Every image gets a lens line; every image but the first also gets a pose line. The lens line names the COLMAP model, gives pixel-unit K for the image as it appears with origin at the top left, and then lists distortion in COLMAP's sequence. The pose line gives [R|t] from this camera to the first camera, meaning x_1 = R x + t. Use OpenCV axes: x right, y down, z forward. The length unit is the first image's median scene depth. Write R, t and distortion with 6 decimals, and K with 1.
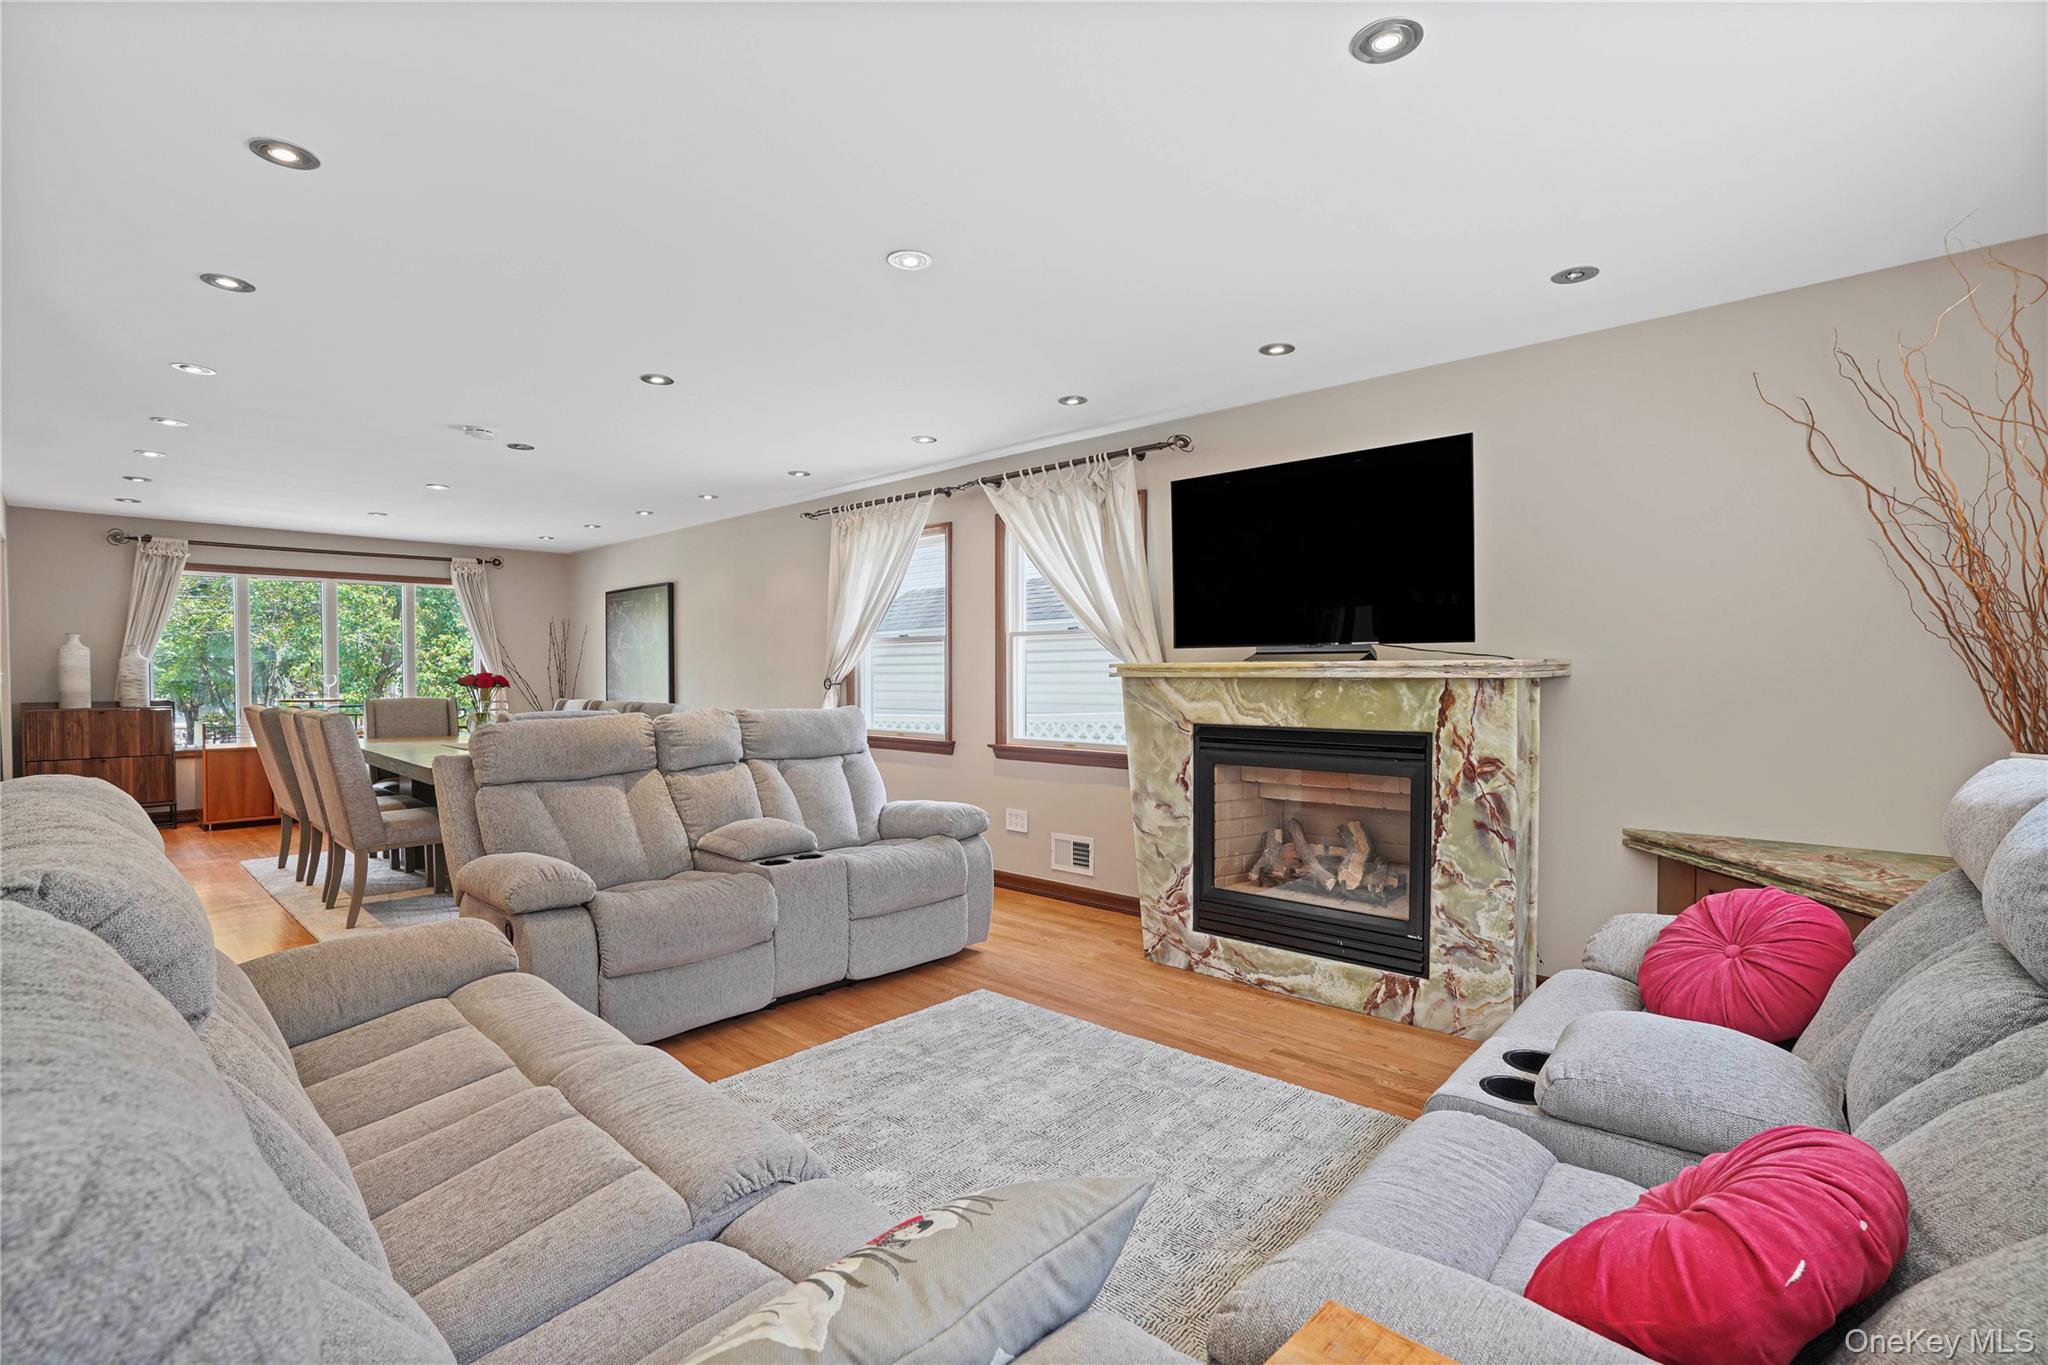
lens RADIAL K [[925.0, 0, 1021.9], [0, 925.0, 684.1], [0, 0, 1]] dist [-0.000256, 0.000055]
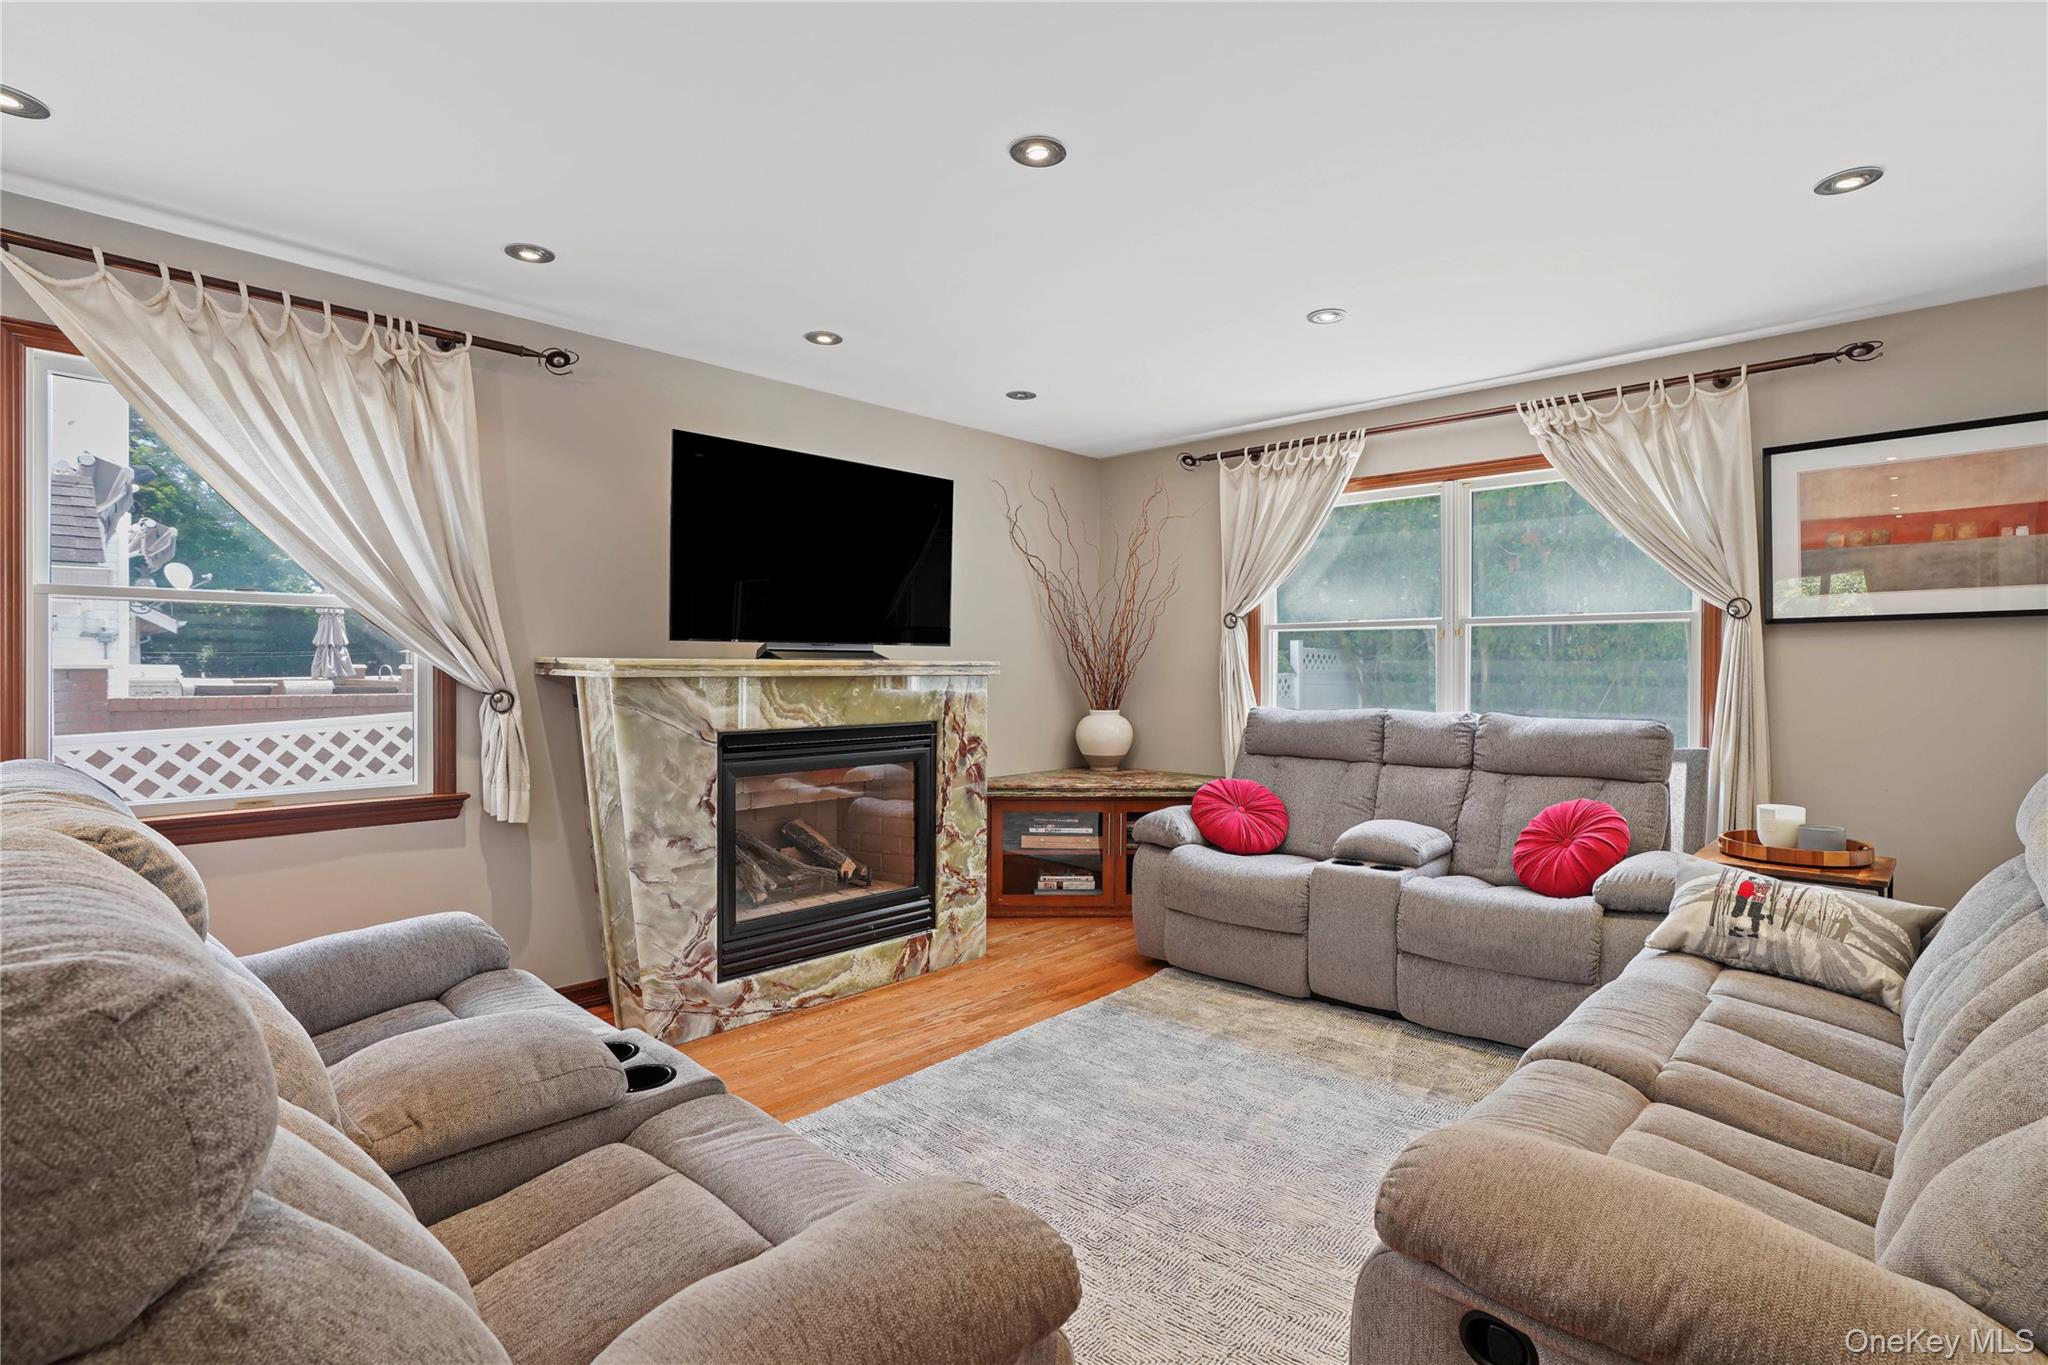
lens RADIAL K [[966.0, 0, 1022.3], [0, 966.0, 671.9], [0, 0, 1]] dist [-0.000642, 0.000276]
pose [[0.049193, -0.000949, 0.998789, -0.713902], [0.012294, 0.999924, 0.000344, -0.009267], [-0.998714, 0.012262, 0.049201, 0.734319]]
